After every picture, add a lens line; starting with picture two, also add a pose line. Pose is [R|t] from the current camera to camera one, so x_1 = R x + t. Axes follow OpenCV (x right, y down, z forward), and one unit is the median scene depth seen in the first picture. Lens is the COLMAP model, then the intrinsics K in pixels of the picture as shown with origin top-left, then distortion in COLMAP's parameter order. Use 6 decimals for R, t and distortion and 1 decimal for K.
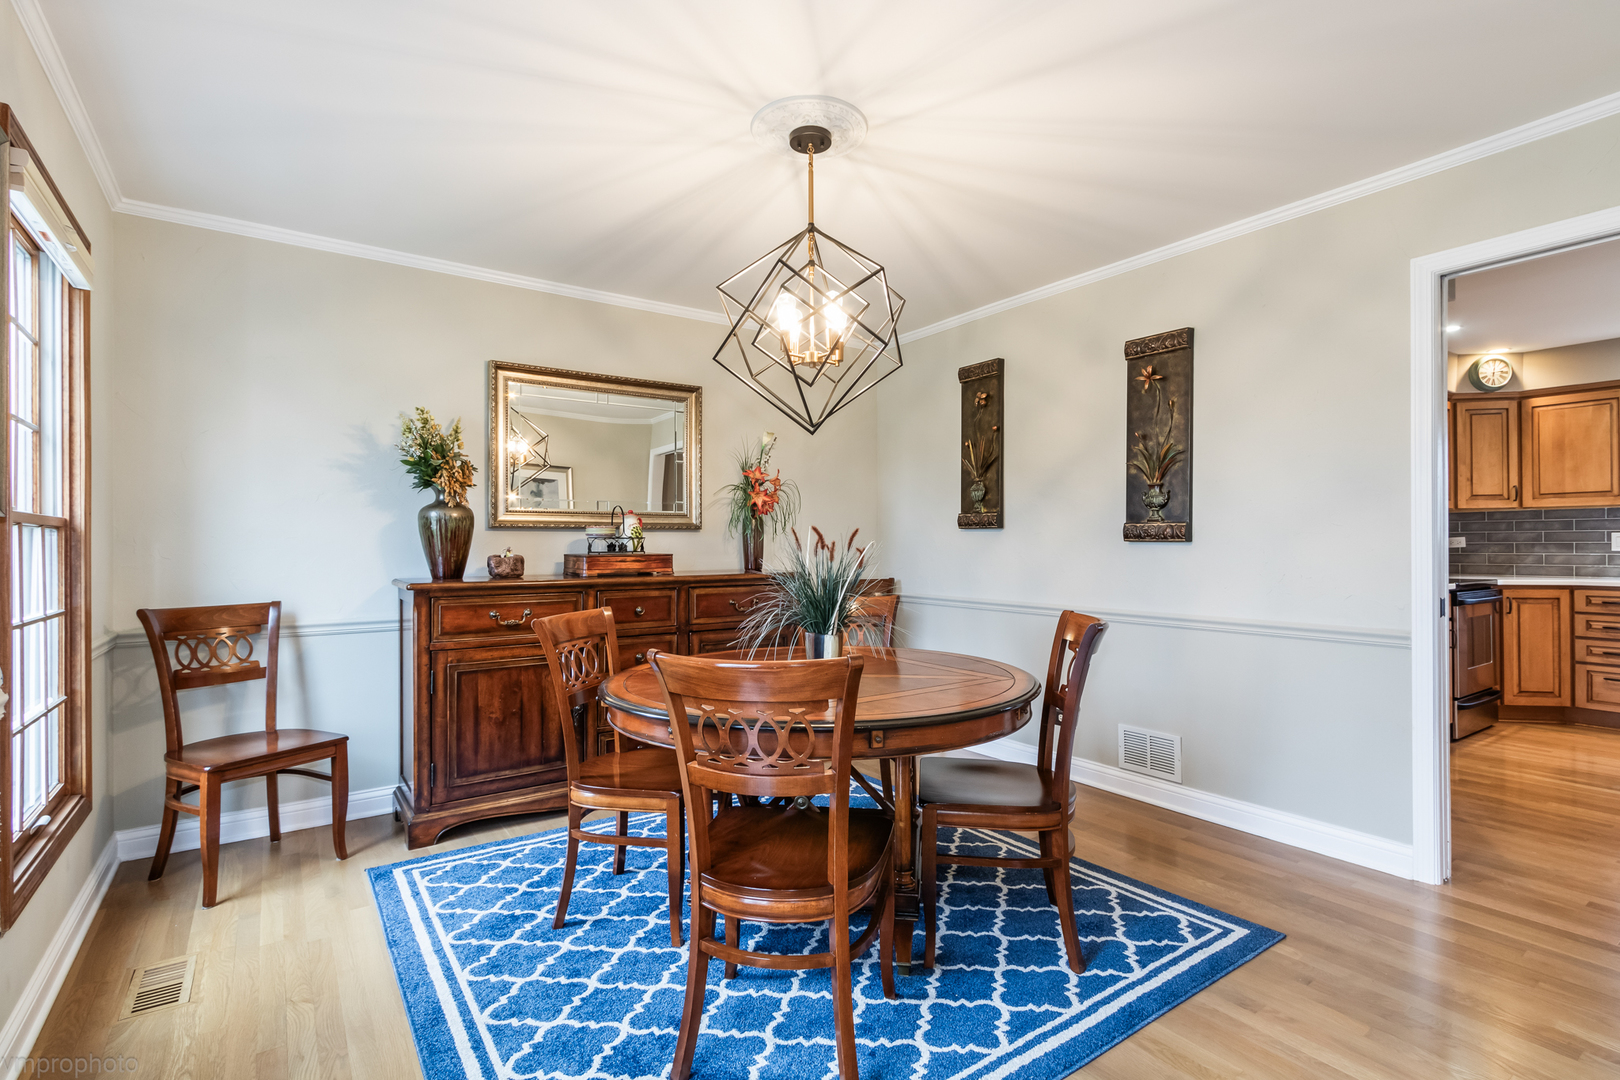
lens RADIAL K [[768.9, 0, 819.0], [0, 768.9, 540.2], [0, 0, 1]] dist [-0.031663, 0.015281]
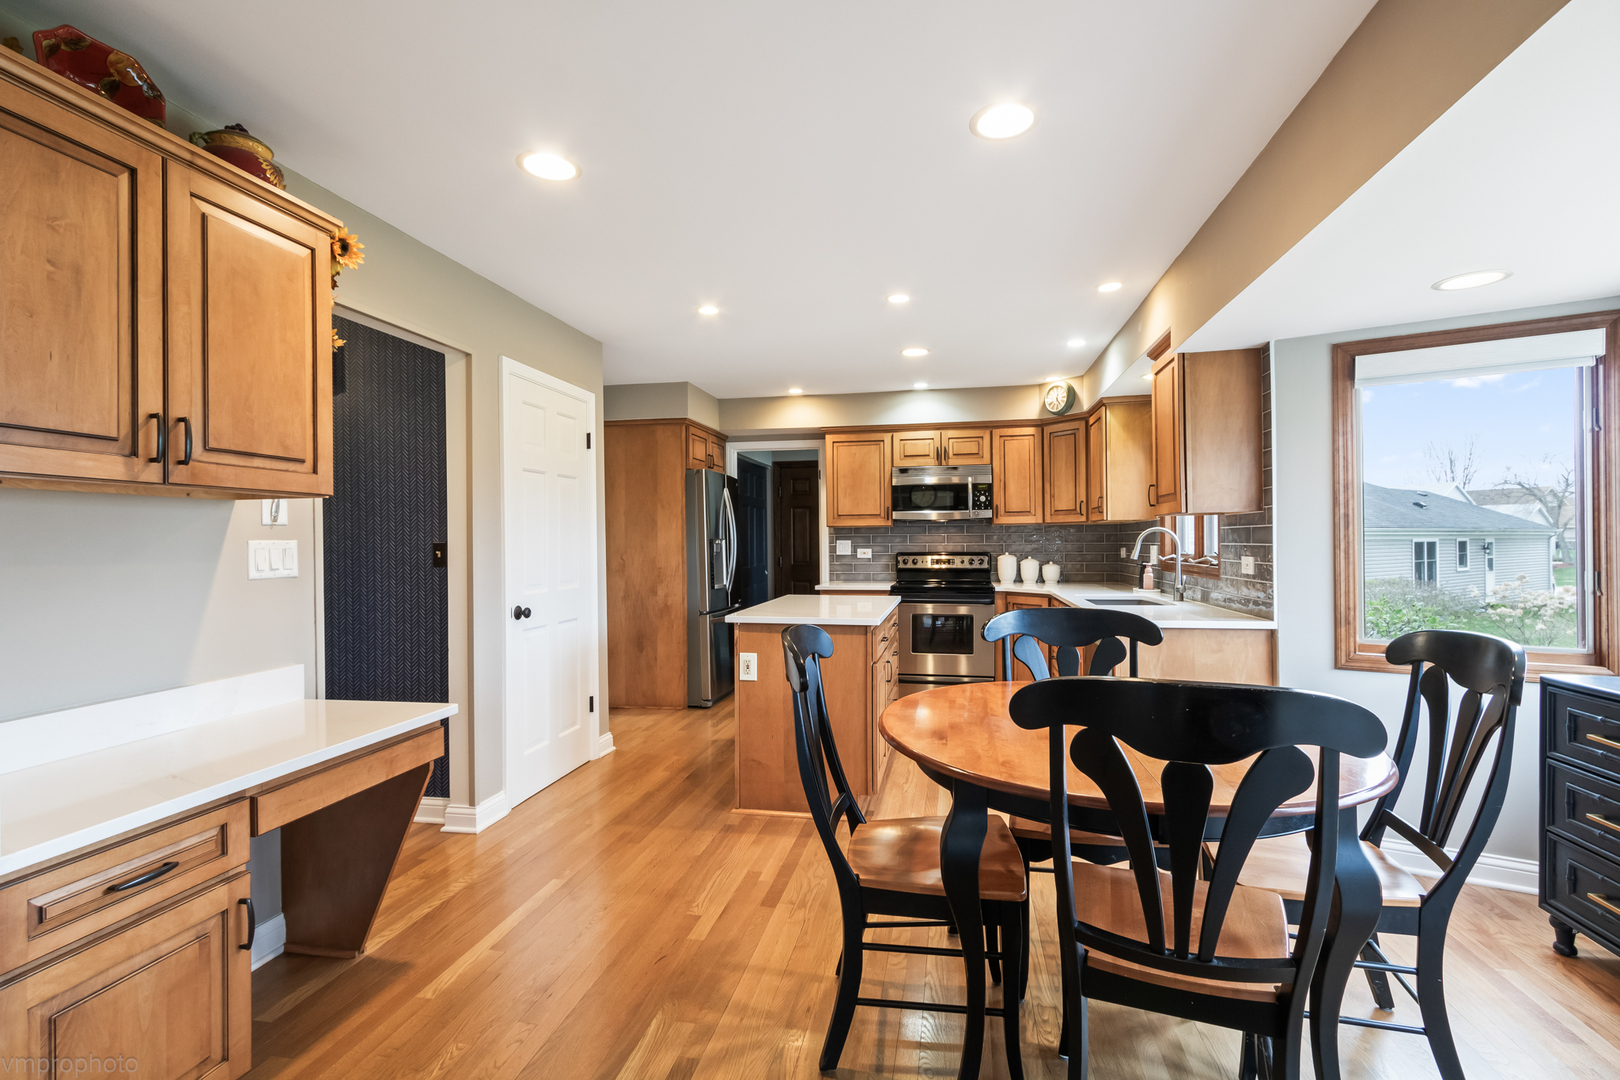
lens RADIAL K [[742.7, 0, 818.1], [0, 742.7, 547.1], [0, 0, 1]] dist [0.002115, -0.000279]
pose [[0.703027, 0.003281, -0.711156, 1.412408], [0.008709, 0.999875, 0.013222, -0.023943], [0.711110, -0.015489, 0.702910, 0.001301]]
